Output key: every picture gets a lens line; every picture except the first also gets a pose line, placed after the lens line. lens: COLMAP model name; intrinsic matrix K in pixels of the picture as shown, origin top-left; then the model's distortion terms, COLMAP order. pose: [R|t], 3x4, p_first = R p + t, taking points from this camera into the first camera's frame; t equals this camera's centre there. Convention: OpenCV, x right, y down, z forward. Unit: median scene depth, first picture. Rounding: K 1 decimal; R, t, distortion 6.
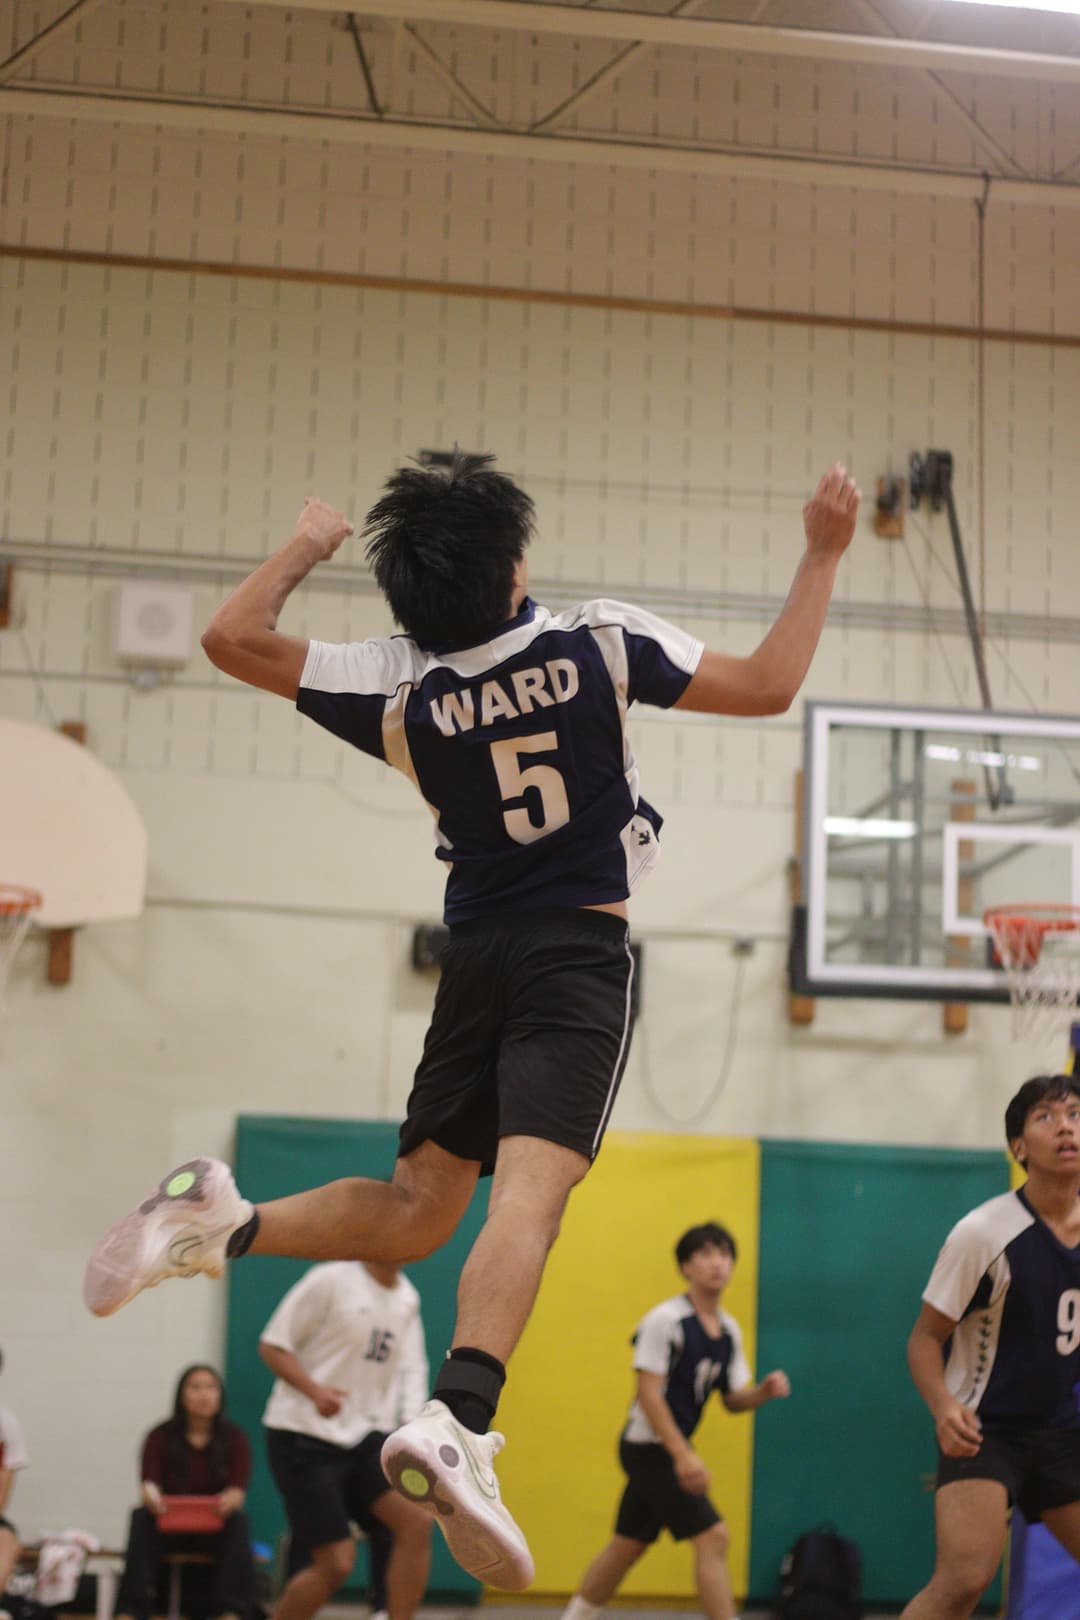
lens RADIAL K [[3766.9, 0, 536.4], [0, 3766.9, 815.9], [0, 0, 1]] dist [-0.050082, 0.000000]
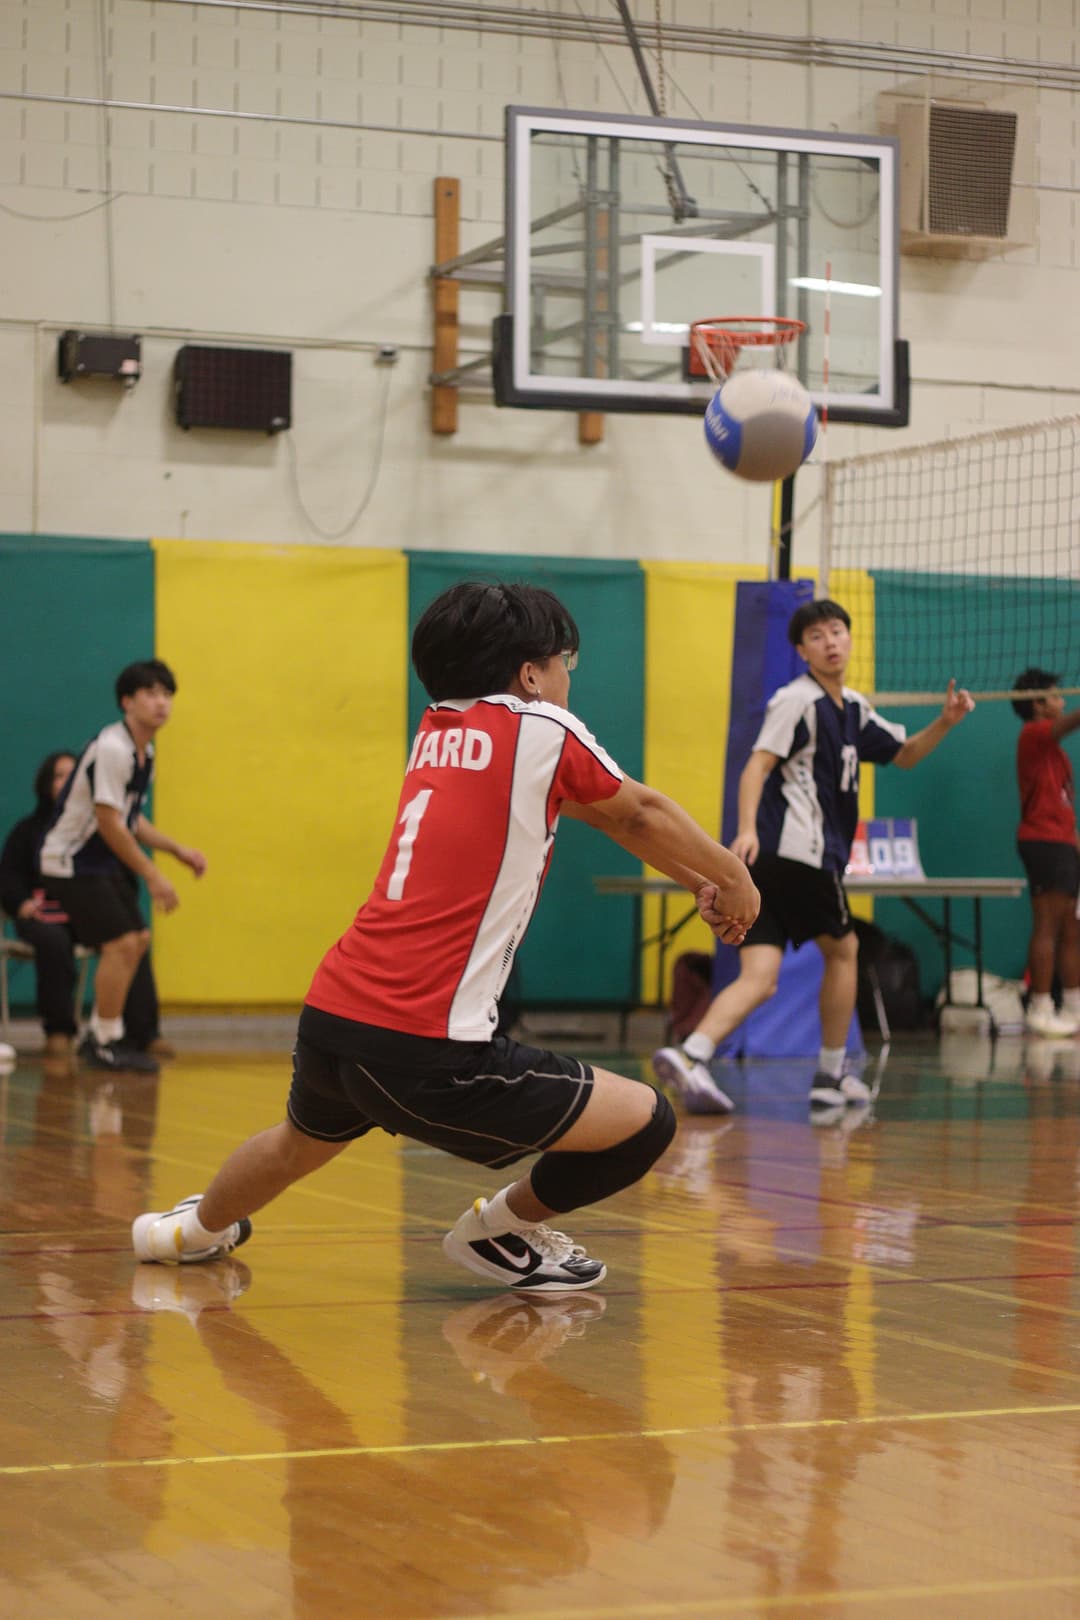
lens RADIAL K [[3766.9, 0, 533.4], [0, 3766.9, 816.8], [0, 0, 1]] dist [-0.050082, 0.000000]
pose [[0.975922, -0.022693, 0.216935, -0.127779], [-0.011486, 0.987846, 0.155010, 0.000250], [-0.217817, -0.153769, 0.963800, 0.017414]]
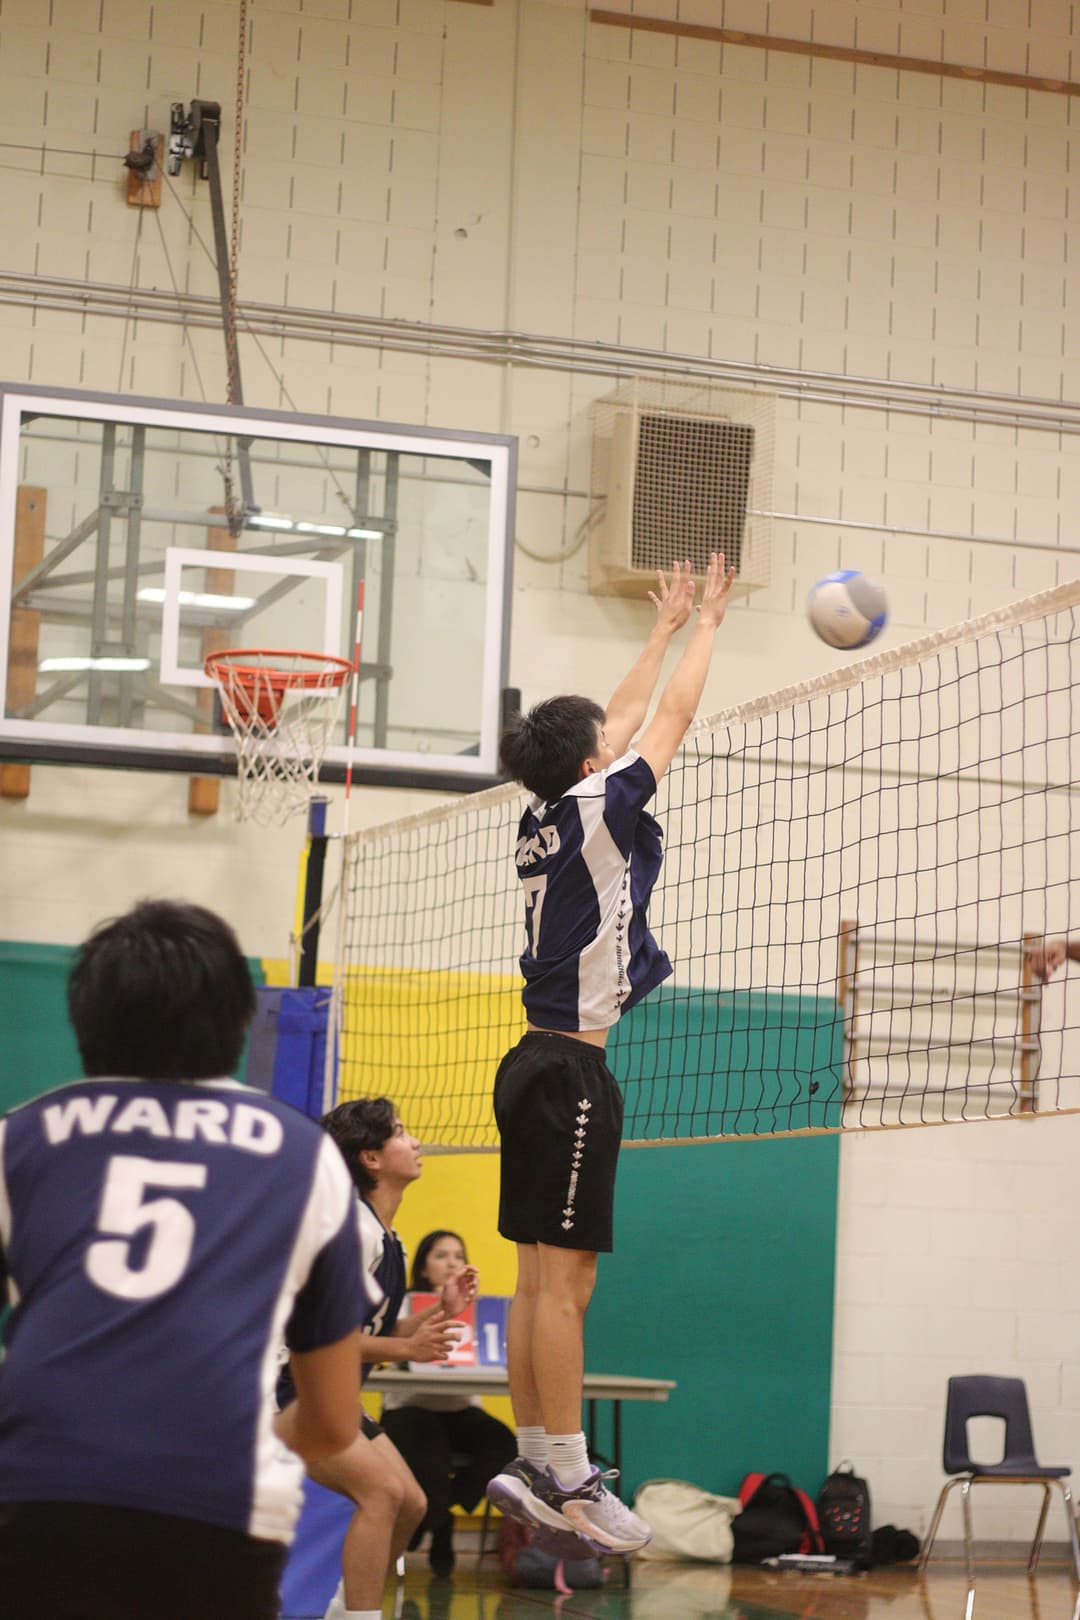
lens RADIAL K [[3766.9, 0, 546.0], [0, 3766.9, 794.6], [0, 0, 1]] dist [-0.050082, 0.000000]
pose [[0.987625, 0.025864, 0.154684, 0.060327], [-0.033075, 0.998474, 0.044230, 0.015009], [-0.153304, -0.048799, 0.986974, 0.185472]]
